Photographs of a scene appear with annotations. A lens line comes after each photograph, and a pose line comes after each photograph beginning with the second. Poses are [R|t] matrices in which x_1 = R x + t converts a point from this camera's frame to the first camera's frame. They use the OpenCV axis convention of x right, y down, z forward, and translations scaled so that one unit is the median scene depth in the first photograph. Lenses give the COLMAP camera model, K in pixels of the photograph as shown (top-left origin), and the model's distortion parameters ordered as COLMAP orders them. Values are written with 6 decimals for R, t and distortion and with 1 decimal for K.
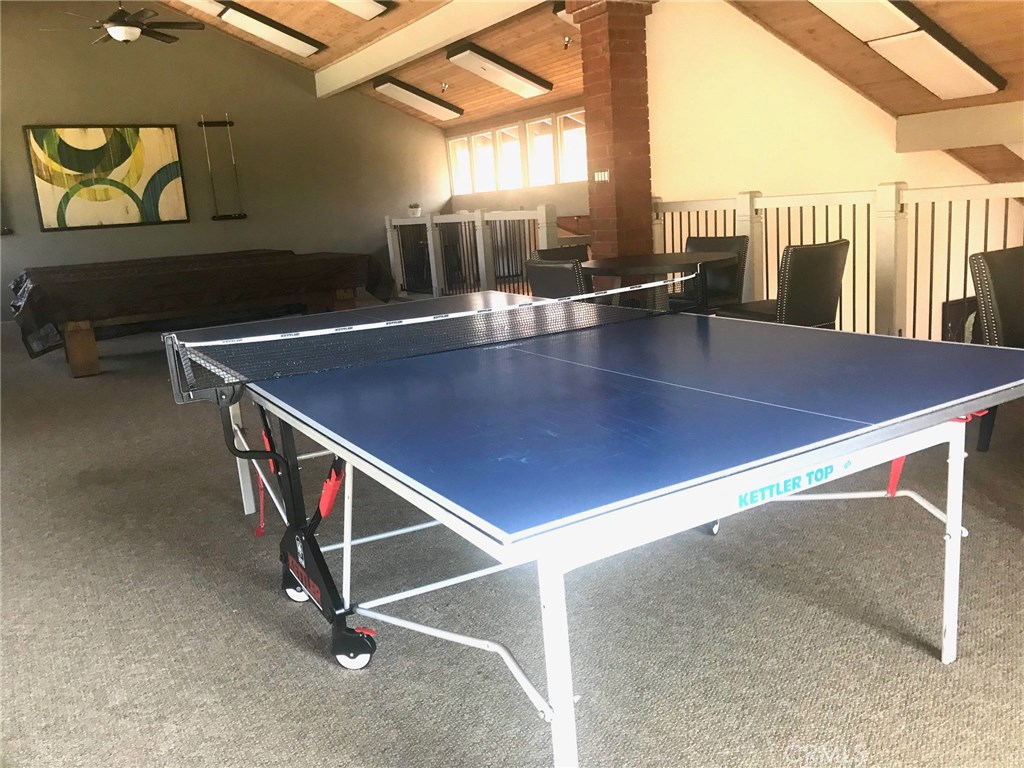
lens RADIAL K [[835.1, 0, 520.5], [0, 835.1, 375.9], [0, 0, 1]] dist [0.013969, -0.028984]
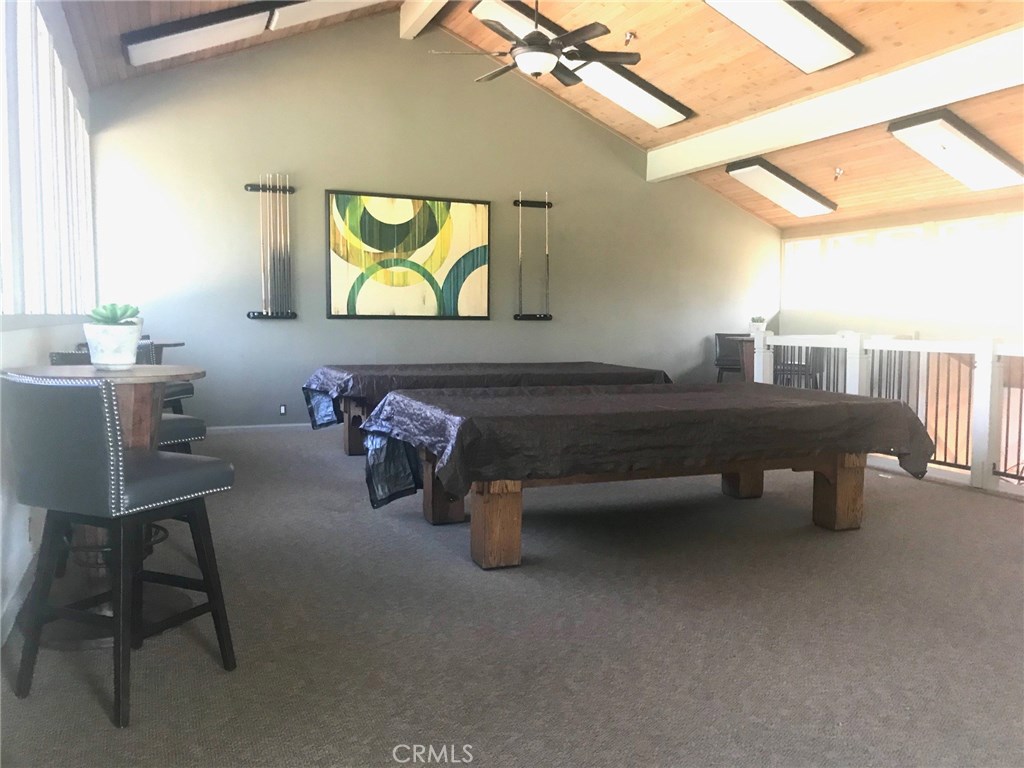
lens RADIAL K [[835.1, 0, 503.3], [0, 835.1, 385.6], [0, 0, 1]] dist [0.013969, -0.028984]
pose [[0.982428, 0.090159, -0.163420, -0.260130], [-0.107999, 0.988720, -0.103777, -0.041195], [0.152220, 0.119603, 0.981083, 0.232613]]
